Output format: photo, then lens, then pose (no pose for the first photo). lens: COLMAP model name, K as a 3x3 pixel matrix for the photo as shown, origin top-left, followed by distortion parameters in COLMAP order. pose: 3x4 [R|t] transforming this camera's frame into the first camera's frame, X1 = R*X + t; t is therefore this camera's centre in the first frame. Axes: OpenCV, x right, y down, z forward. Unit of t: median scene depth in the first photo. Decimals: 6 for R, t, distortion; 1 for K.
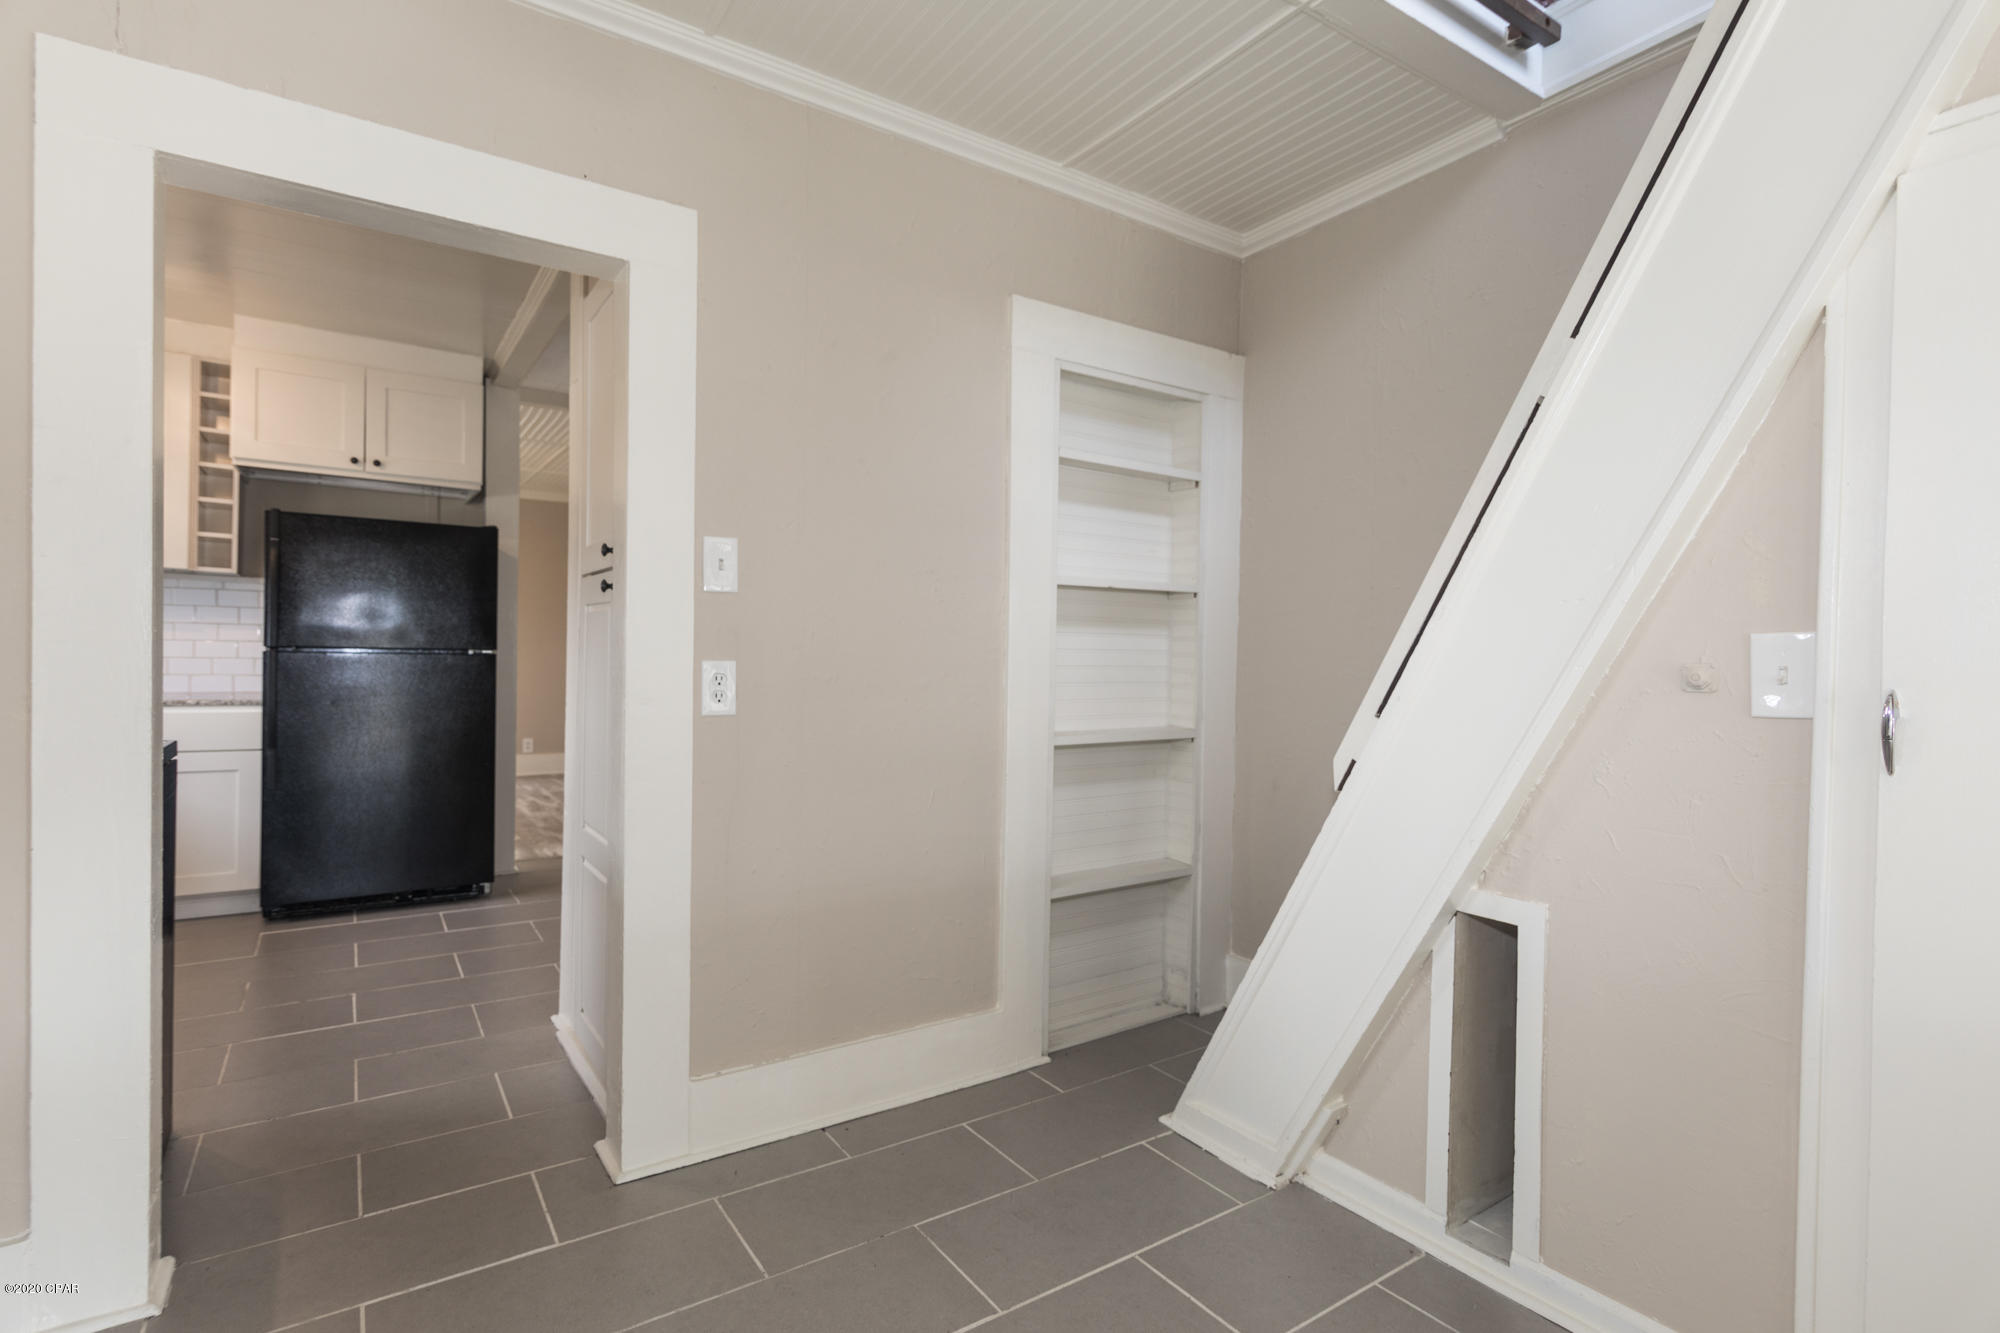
lens RADIAL K [[959.6, 0, 992.6], [0, 959.6, 669.1], [0, 0, 1]] dist [-0.009102, 0.004780]
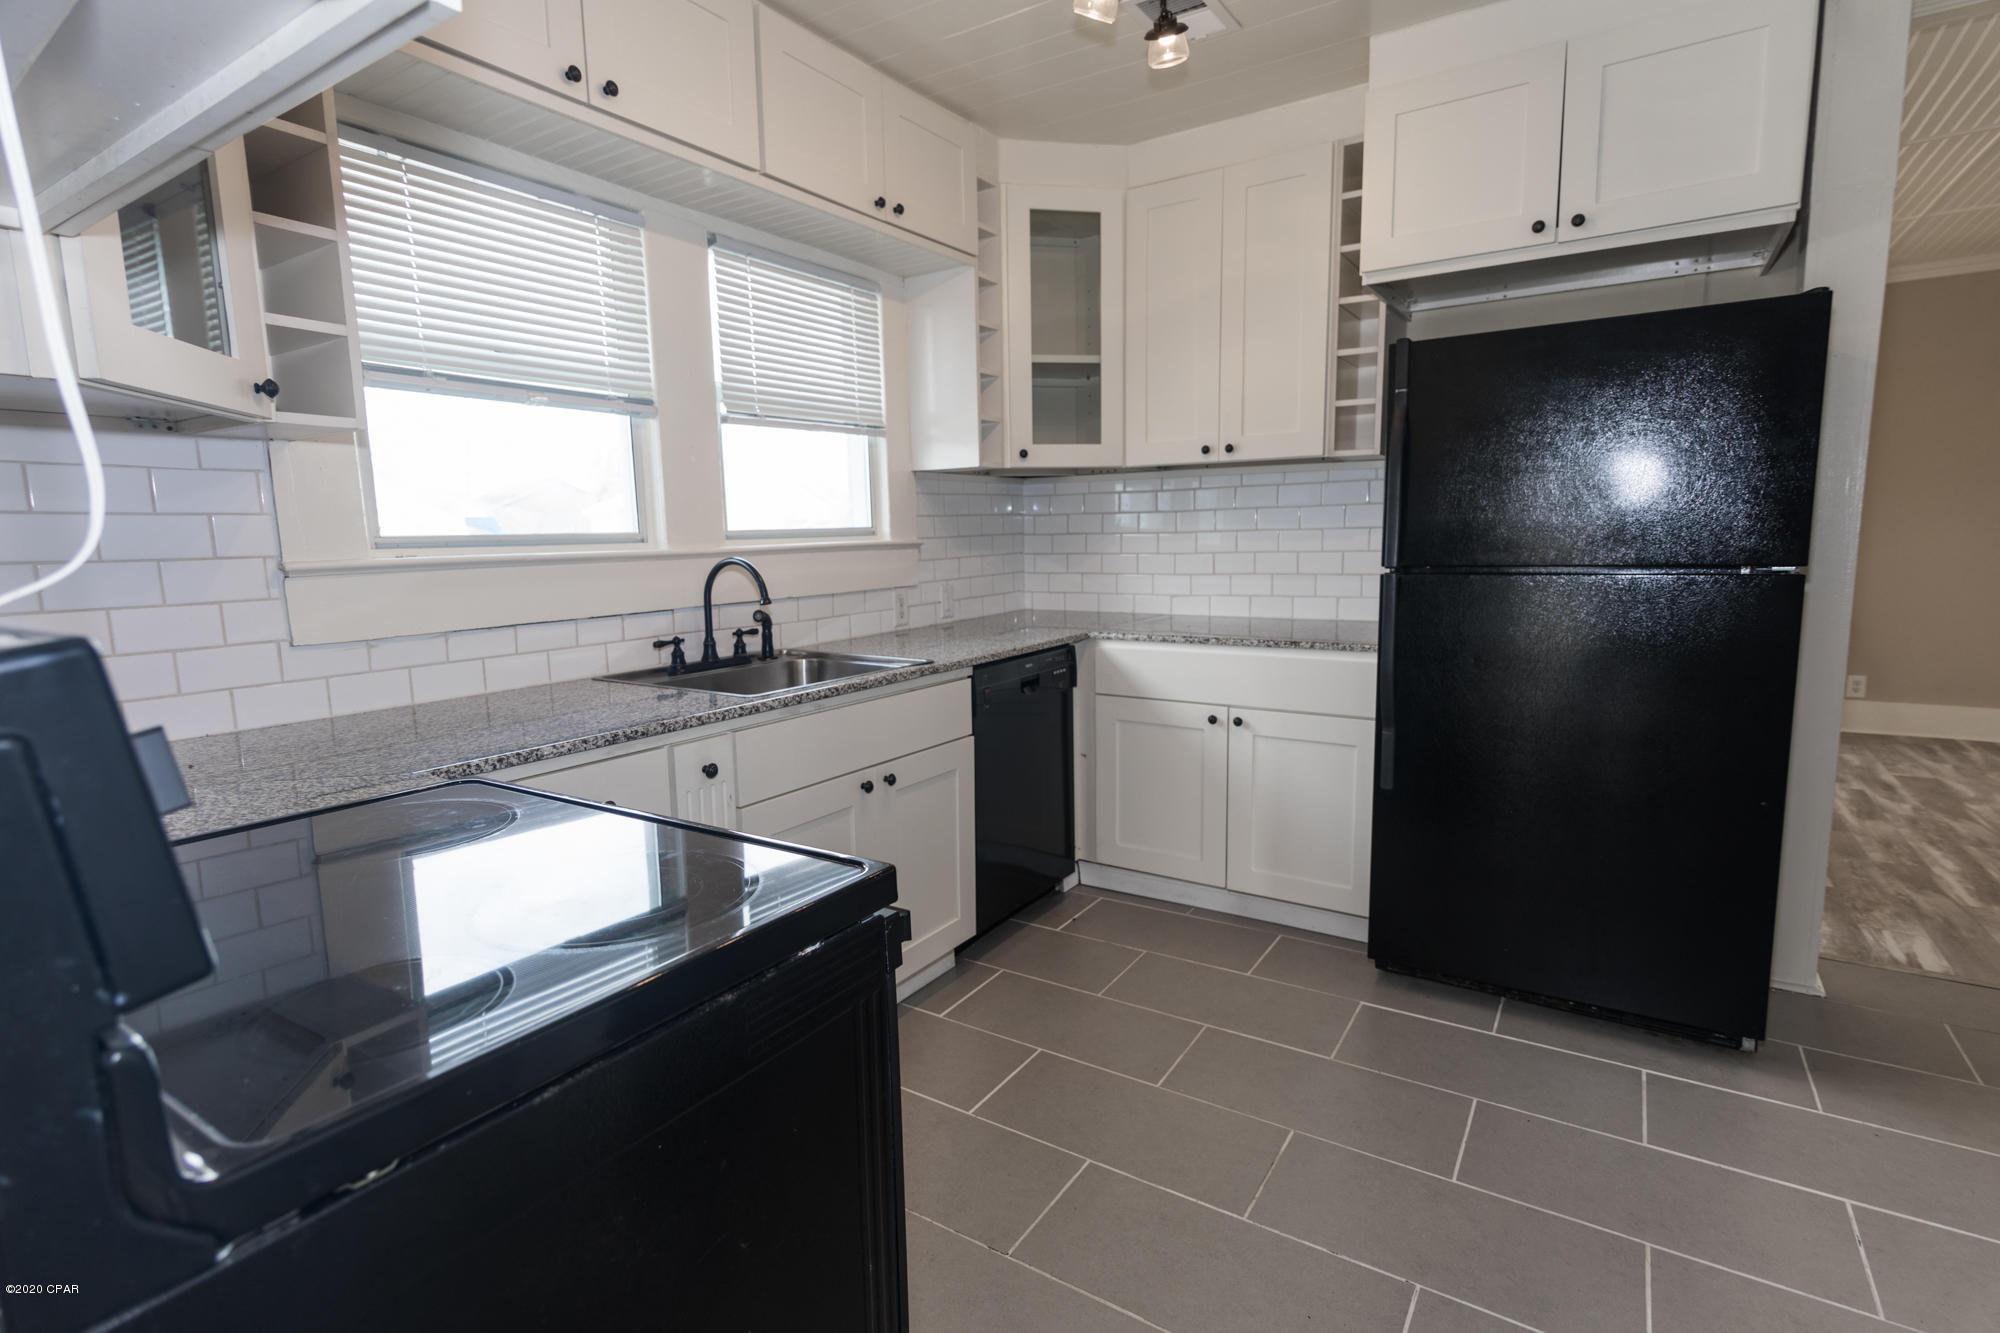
lens RADIAL K [[959.6, 0, 997.4], [0, 959.6, 668.1], [0, 0, 1]] dist [-0.009102, 0.004780]
pose [[0.380843, 0.098147, -0.919416, -0.244717], [0.015843, 0.993512, 0.112619, -0.029325], [0.924504, -0.057456, 0.376817, 0.474458]]
